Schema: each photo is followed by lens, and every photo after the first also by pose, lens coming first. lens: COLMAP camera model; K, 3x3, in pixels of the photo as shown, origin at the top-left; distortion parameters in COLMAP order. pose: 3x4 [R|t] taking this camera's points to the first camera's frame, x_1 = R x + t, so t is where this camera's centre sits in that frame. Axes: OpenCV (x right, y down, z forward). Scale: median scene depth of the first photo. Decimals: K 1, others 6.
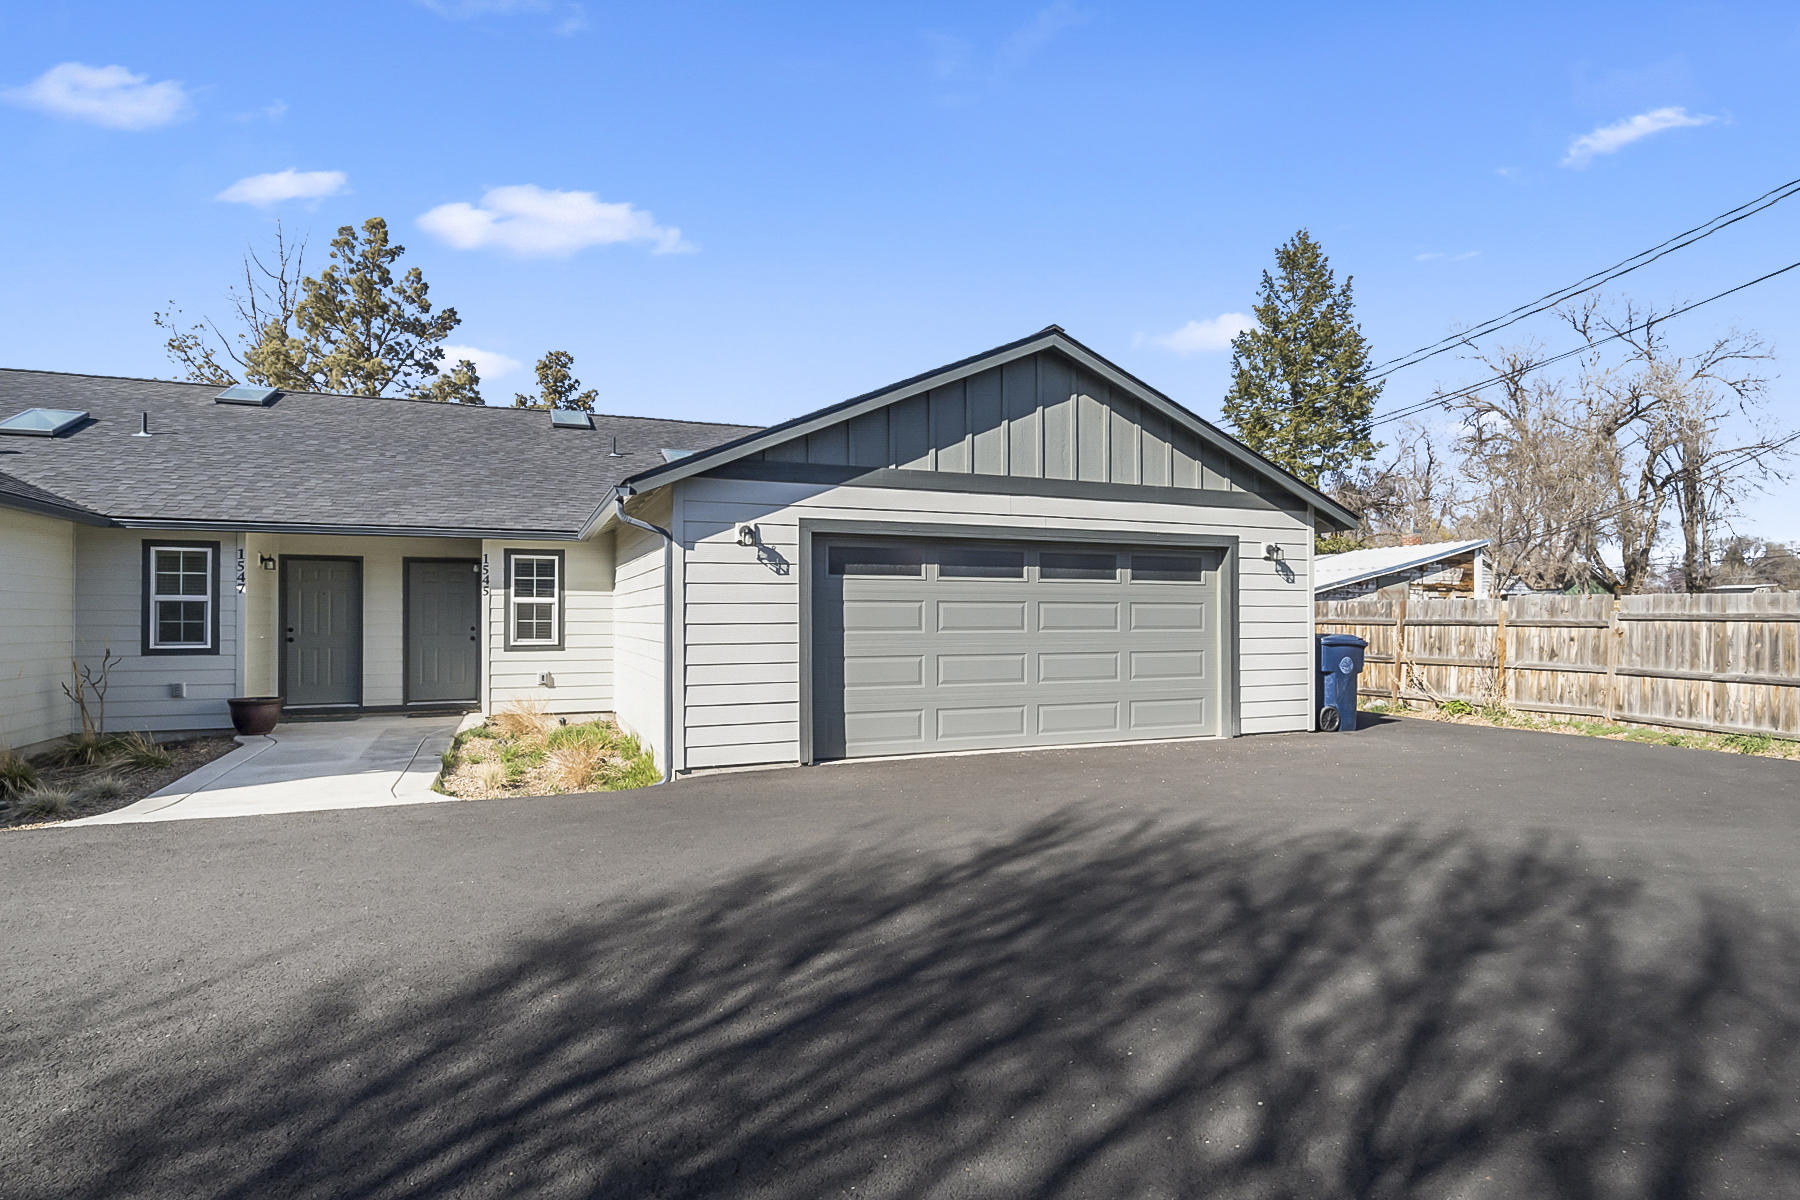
lens RADIAL K [[931.3, 0, 898.2], [0, 931.3, 603.4], [0, 0, 1]] dist [-0.002289, 0.000124]
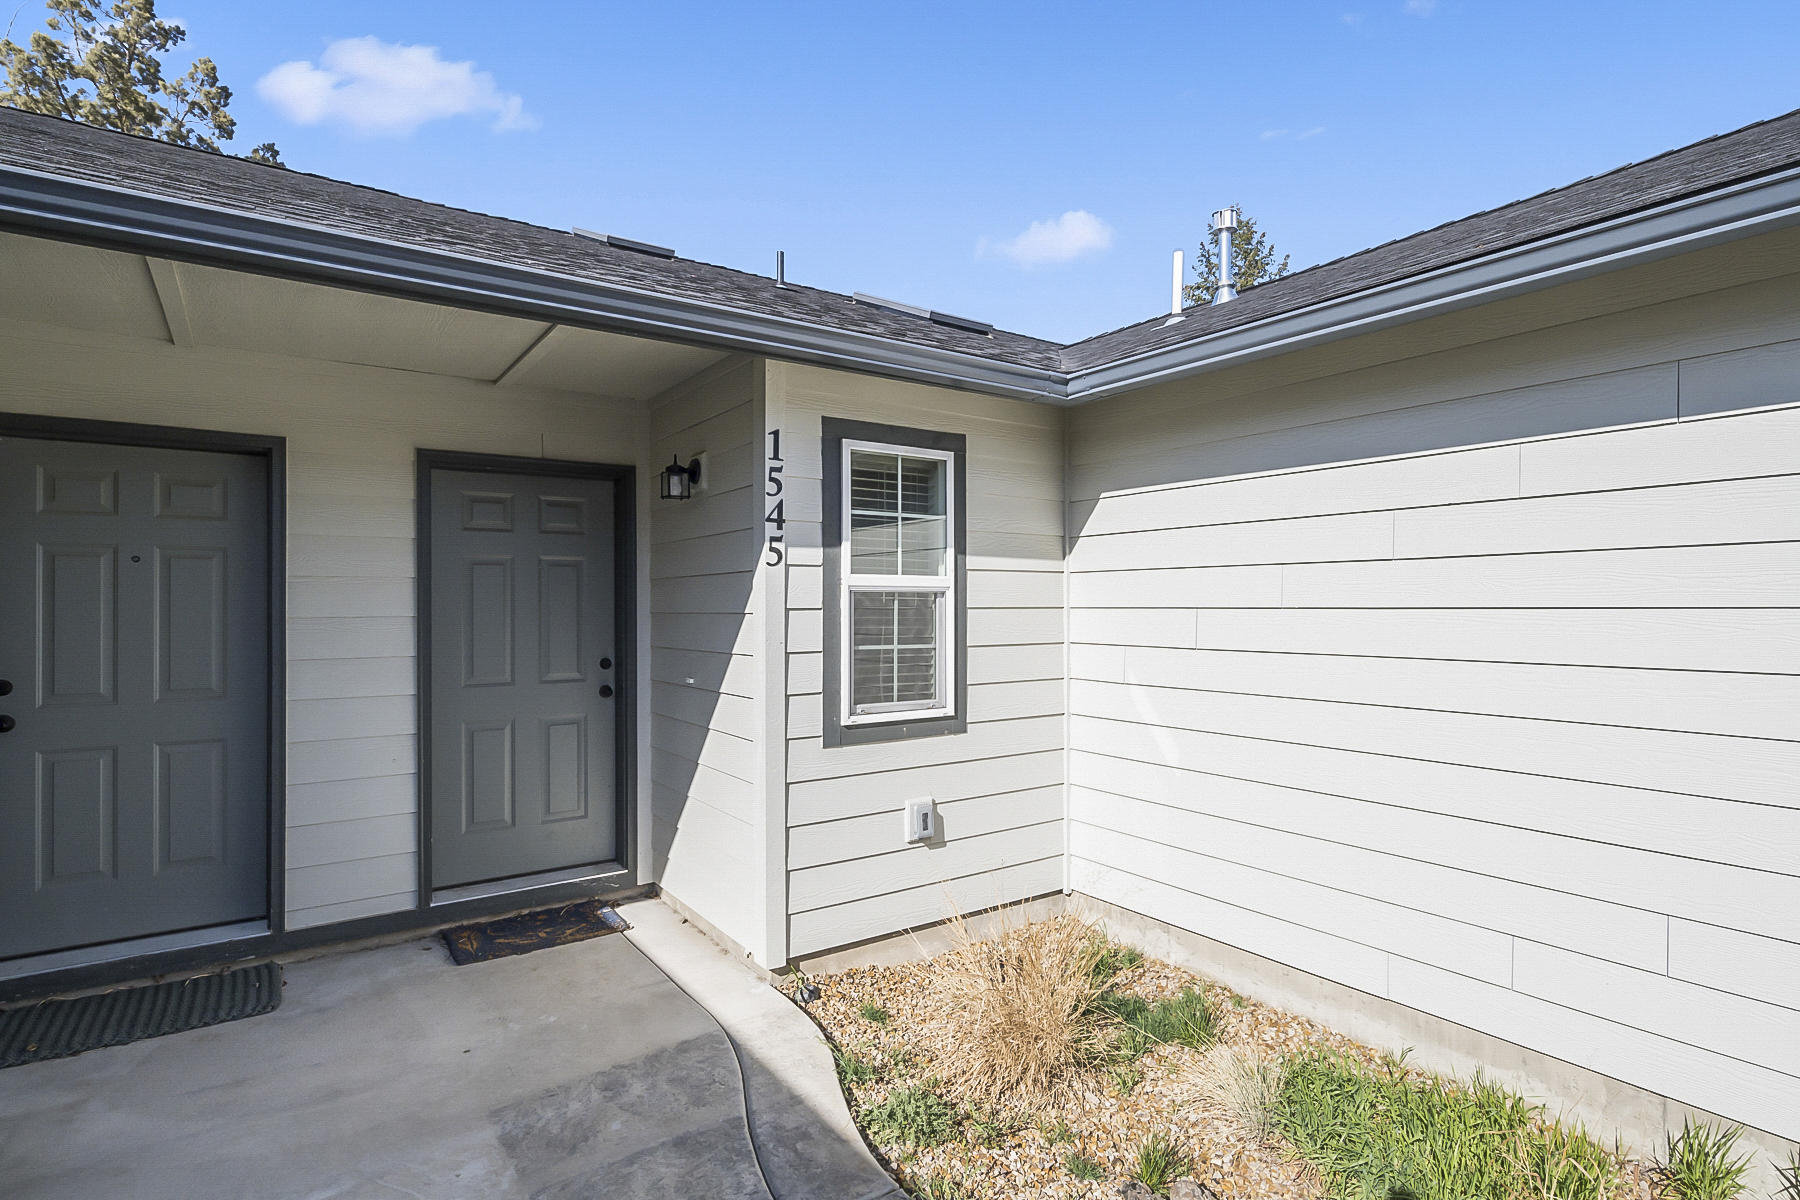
lens RADIAL K [[912.4, 0, 903.2], [0, 912.4, 595.6], [0, 0, 1]] dist [-0.002997, -0.000882]
pose [[0.975098, 0.001626, 0.221770, -0.551415], [-0.002270, 0.999994, 0.002649, -0.000070], [-0.221764, -0.003087, 0.975095, 0.826380]]
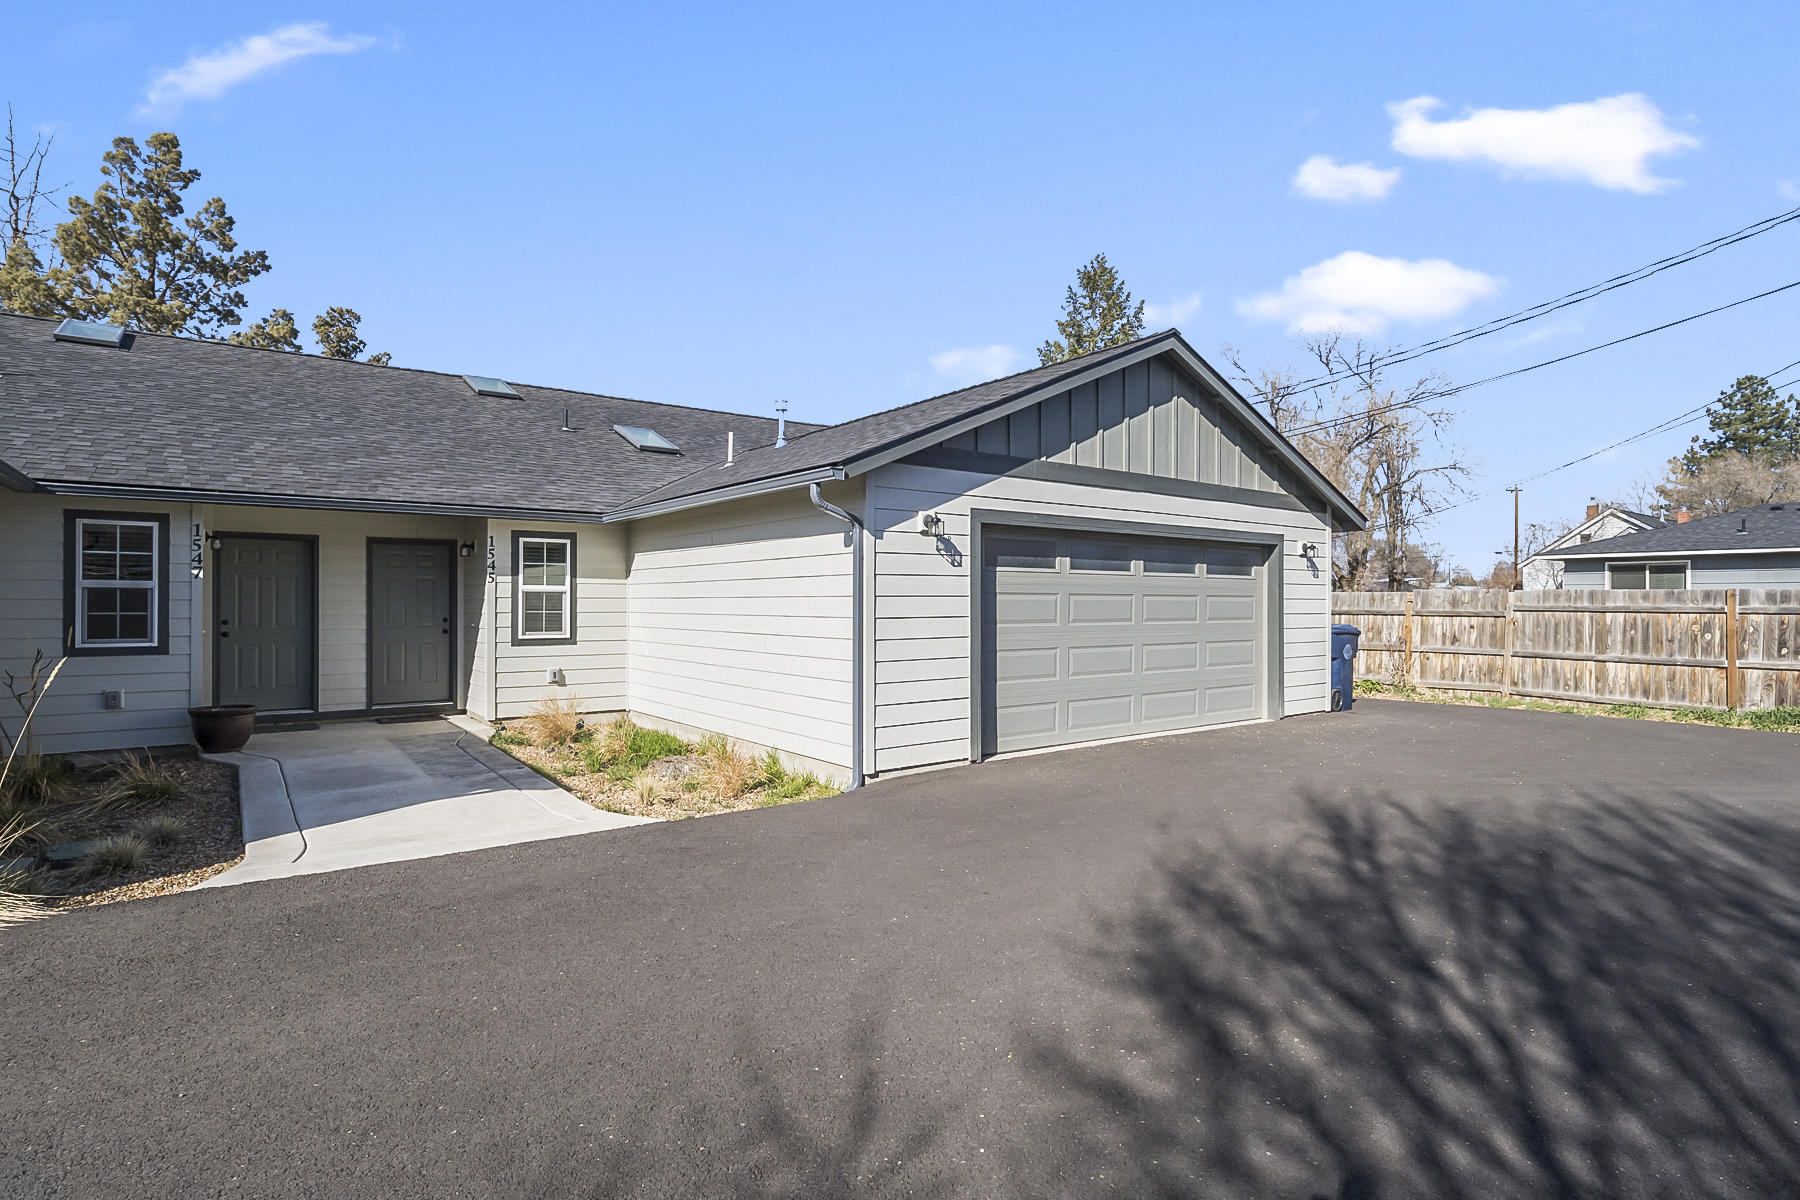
lens RADIAL K [[905.2, 0, 895.5], [0, 905.2, 596.7], [0, 0, 1]] dist [-0.003614, -0.000042]
pose [[0.968126, 0.004036, 0.250432, -0.337933], [-0.006003, 0.999957, 0.007093, -0.004618], [-0.250393, -0.008370, 0.968108, 0.087465]]
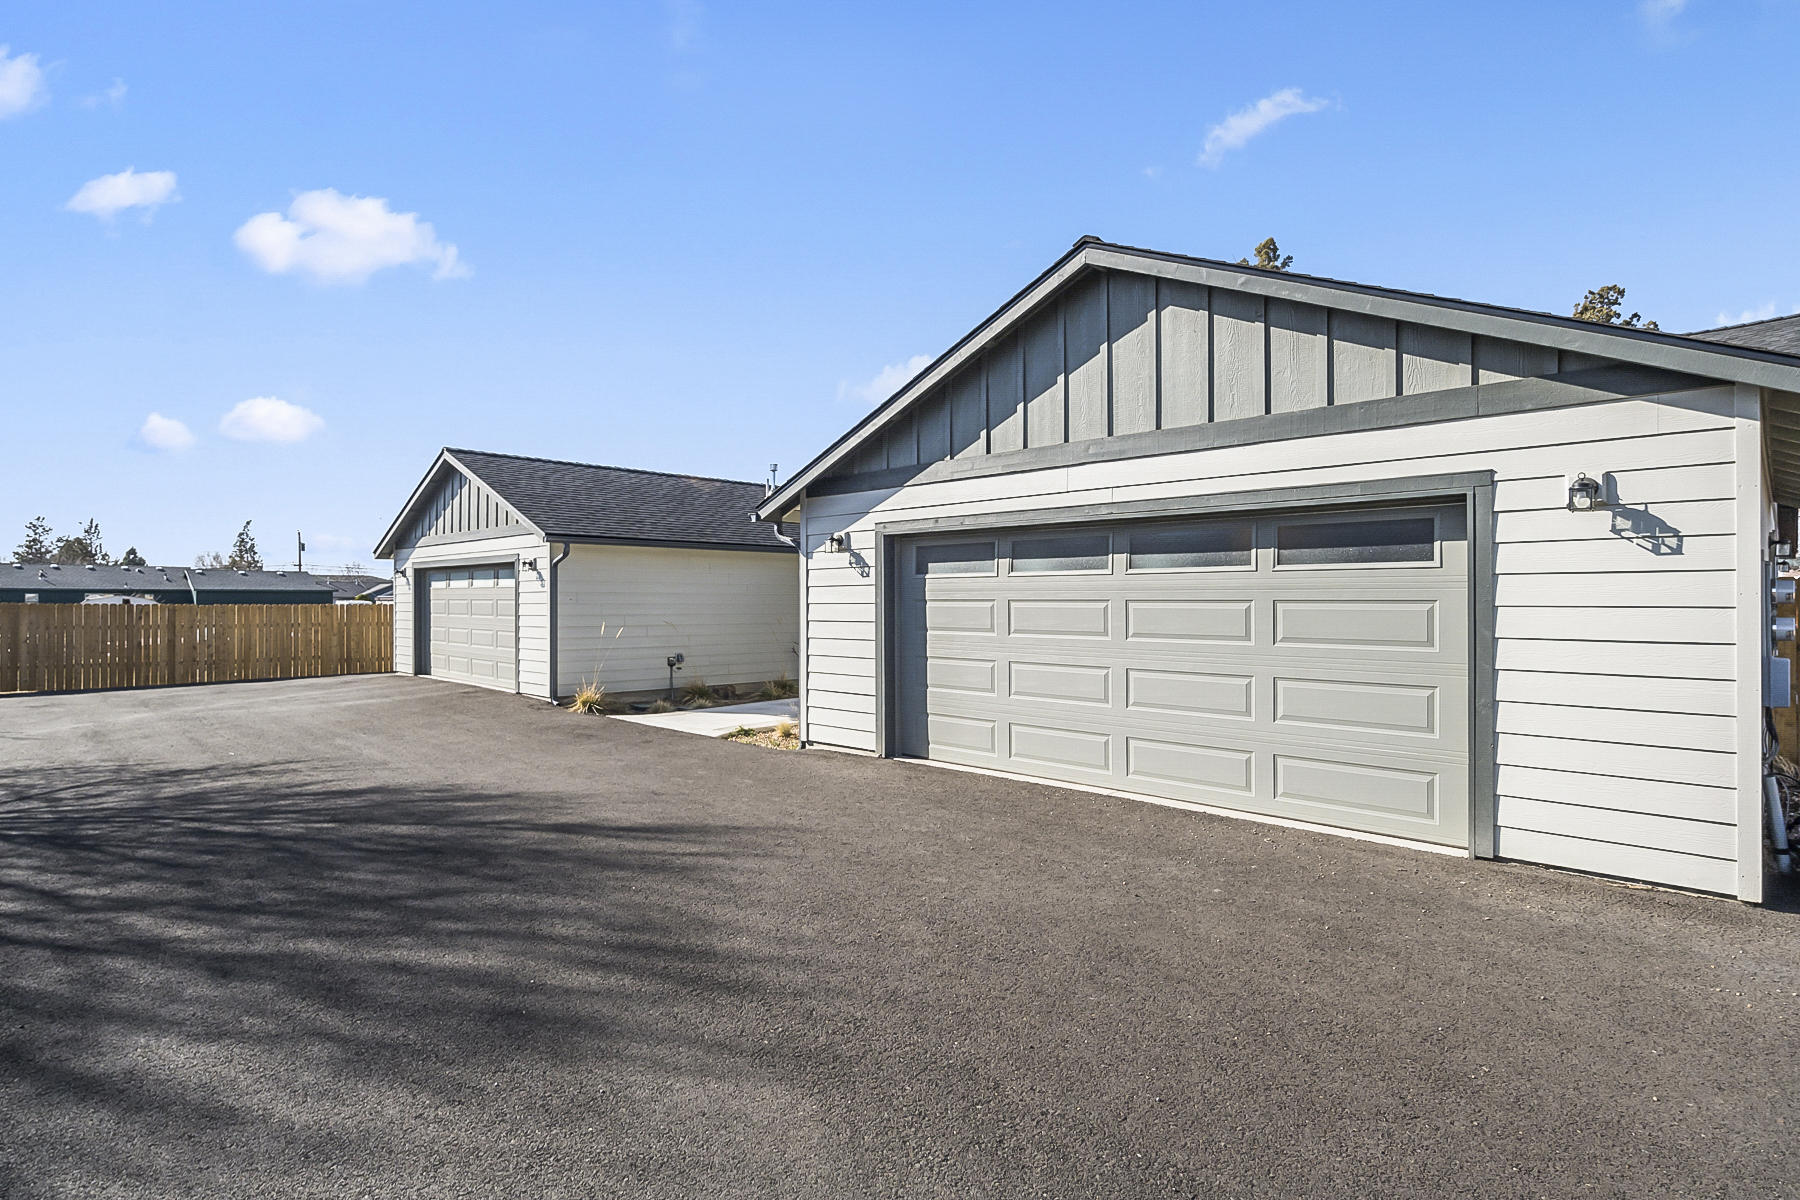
lens RADIAL K [[905.2, 0, 895.5], [0, 905.2, 596.7], [0, 0, 1]] dist [-0.003614, -0.000042]
pose [[0.390980, -0.003687, -0.920392, 0.691296], [0.011273, 0.999936, 0.000784, -0.006694], [0.920330, -0.010682, 0.390996, 0.499325]]
